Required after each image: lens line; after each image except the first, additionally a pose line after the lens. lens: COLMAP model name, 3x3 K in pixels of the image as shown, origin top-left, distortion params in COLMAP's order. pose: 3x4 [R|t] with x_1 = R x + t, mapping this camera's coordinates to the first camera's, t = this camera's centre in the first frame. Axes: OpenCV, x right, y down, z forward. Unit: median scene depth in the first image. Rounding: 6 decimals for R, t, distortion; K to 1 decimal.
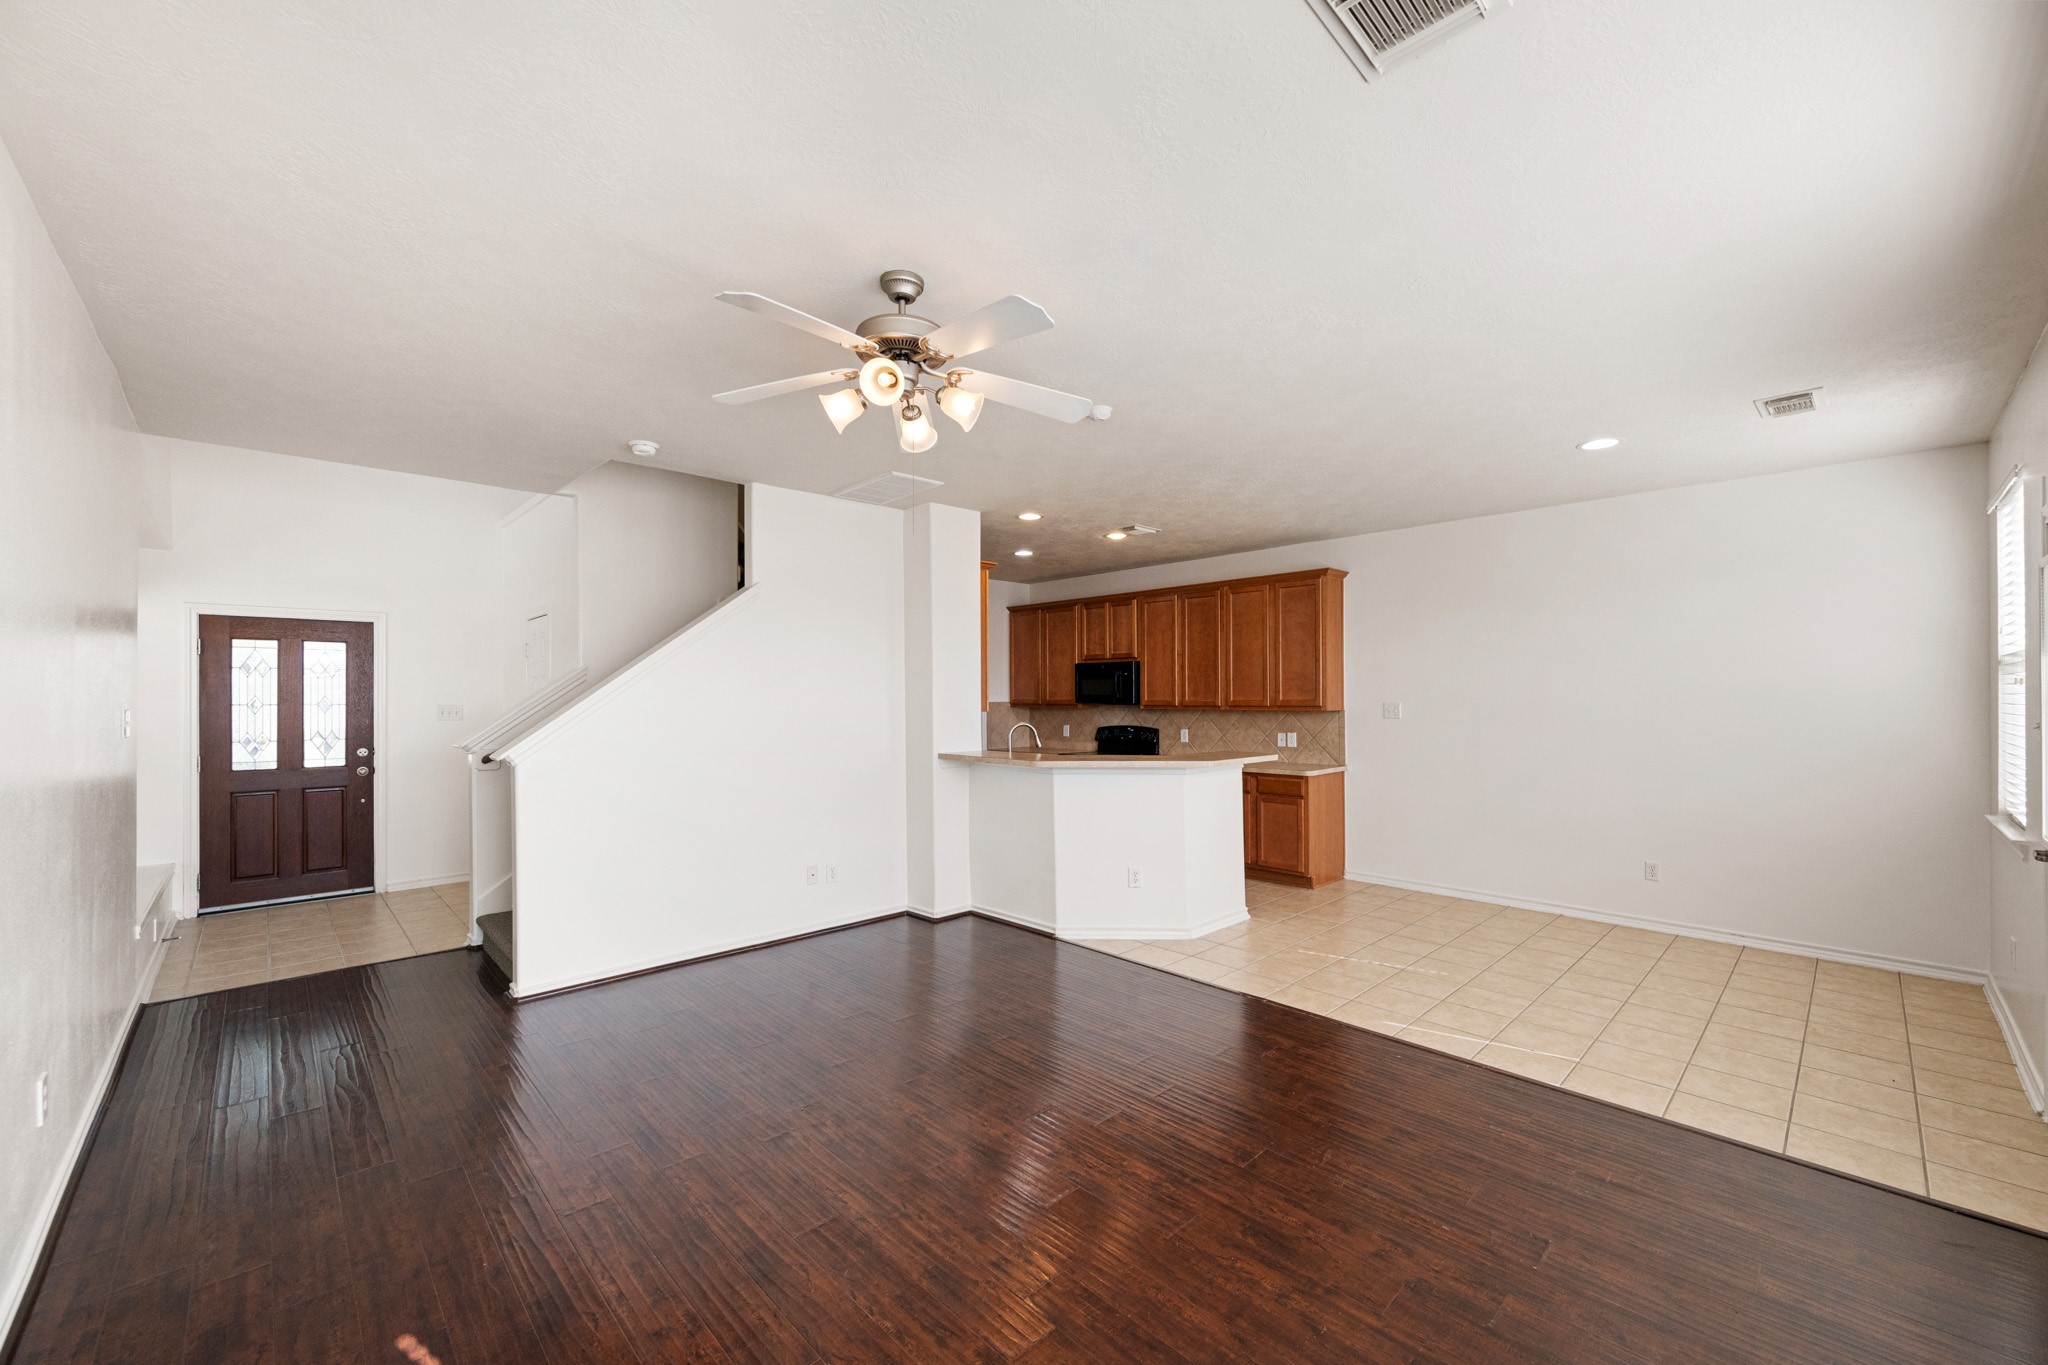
lens RADIAL K [[804.1, 0, 1033.0], [0, 804.1, 691.8], [0, 0, 1]] dist [-0.000439, -0.000078]
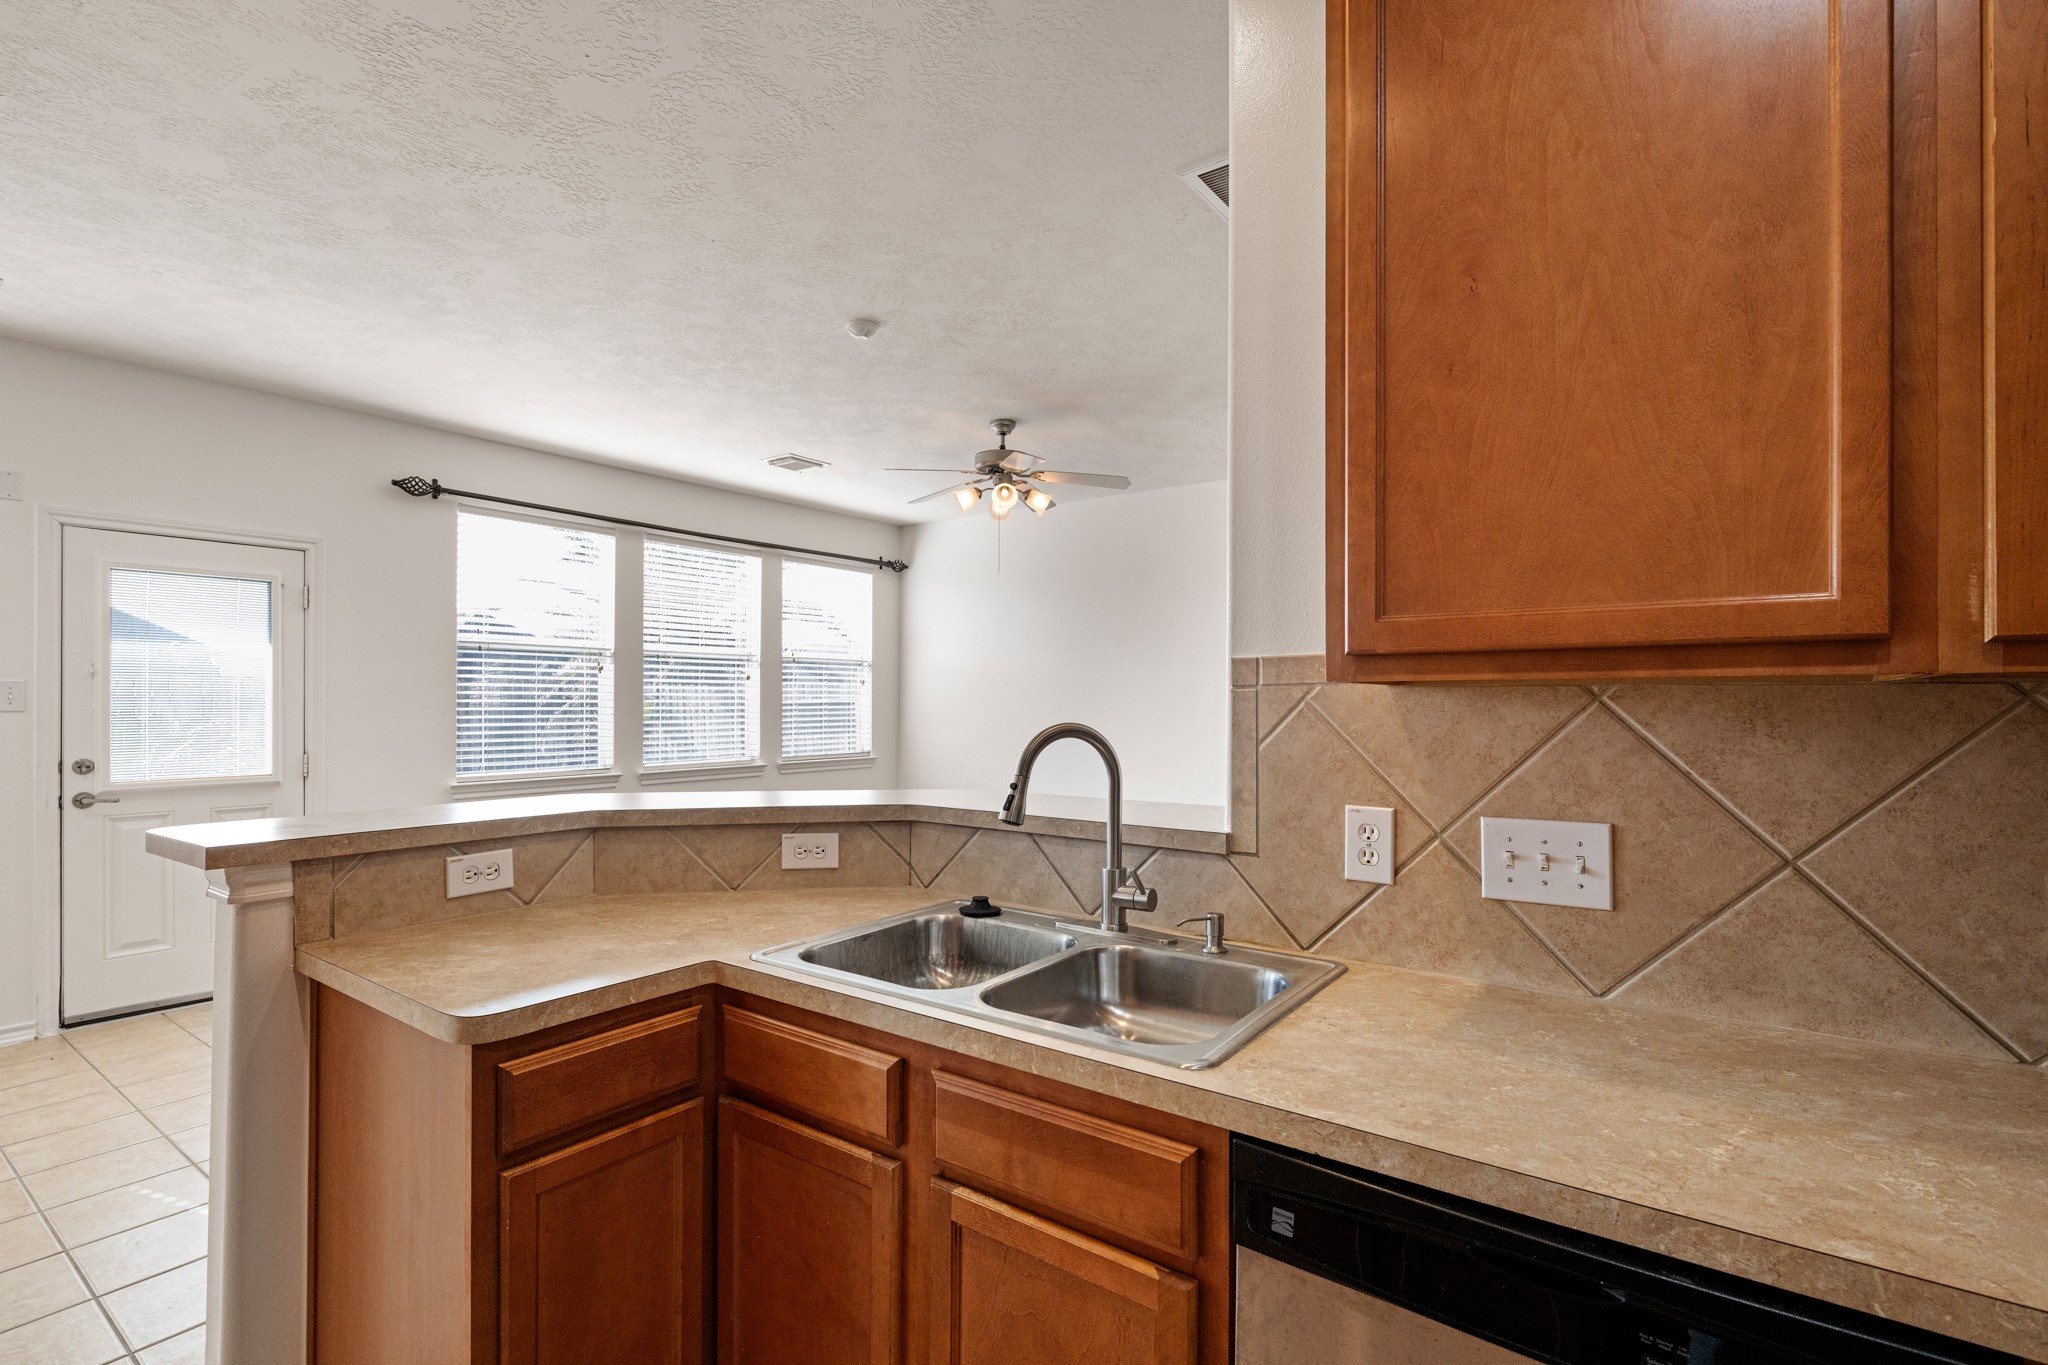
lens RADIAL K [[947.7, 0, 1031.6], [0, 947.7, 701.1], [0, 0, 1]] dist [0.001925, -0.000406]
pose [[-0.984979, 0.000417, -0.172674, 0.044338], [0.001756, 0.999970, -0.007601, 0.027519], [0.172666, -0.007790, -0.984950, 1.099181]]
